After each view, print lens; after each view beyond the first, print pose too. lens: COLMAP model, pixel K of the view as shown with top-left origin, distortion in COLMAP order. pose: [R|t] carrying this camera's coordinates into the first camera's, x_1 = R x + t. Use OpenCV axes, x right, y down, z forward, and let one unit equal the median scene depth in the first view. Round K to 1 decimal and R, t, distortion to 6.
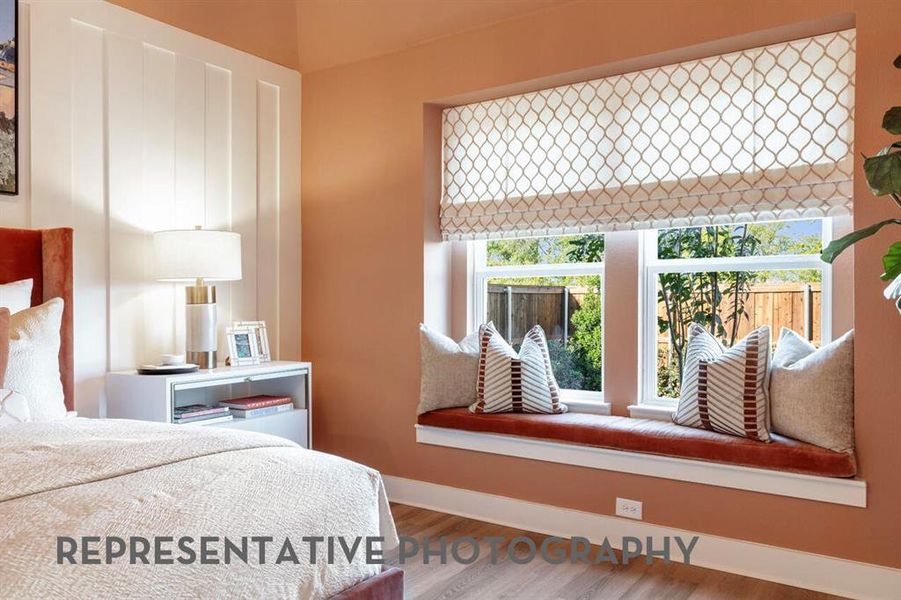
lens RADIAL K [[684.1, 0, 453.0], [0, 684.1, 298.7], [0, 0, 1]] dist [-0.017160, -0.003118]
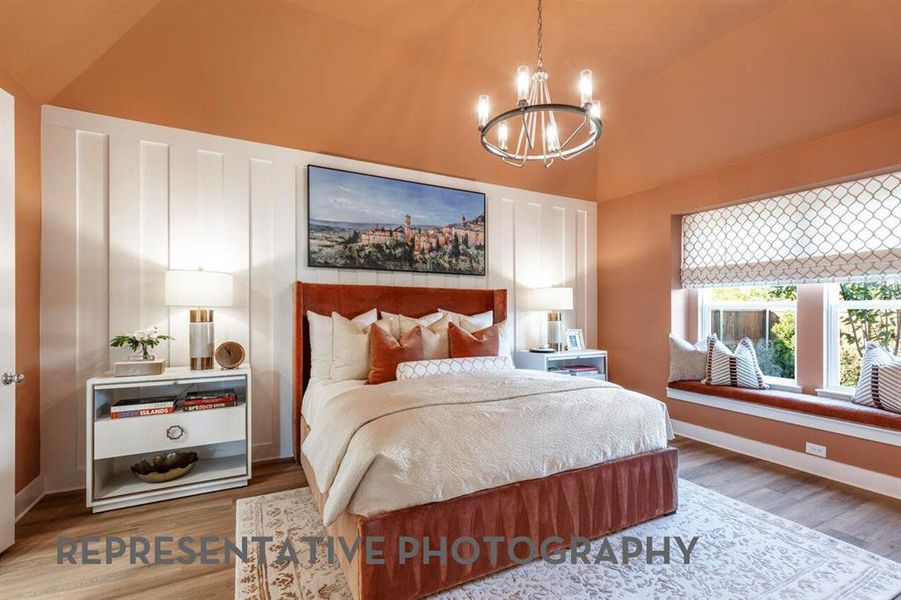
lens RADIAL K [[413.2, 0, 439.4], [0, 413.2, 299.7], [0, 0, 1]] dist [0.004307, -0.000600]
pose [[0.875238, 0.000026, -0.483693, -0.054232], [-0.008995, 0.999828, -0.016221, -0.034091], [0.483609, 0.018548, 0.875088, -0.313090]]
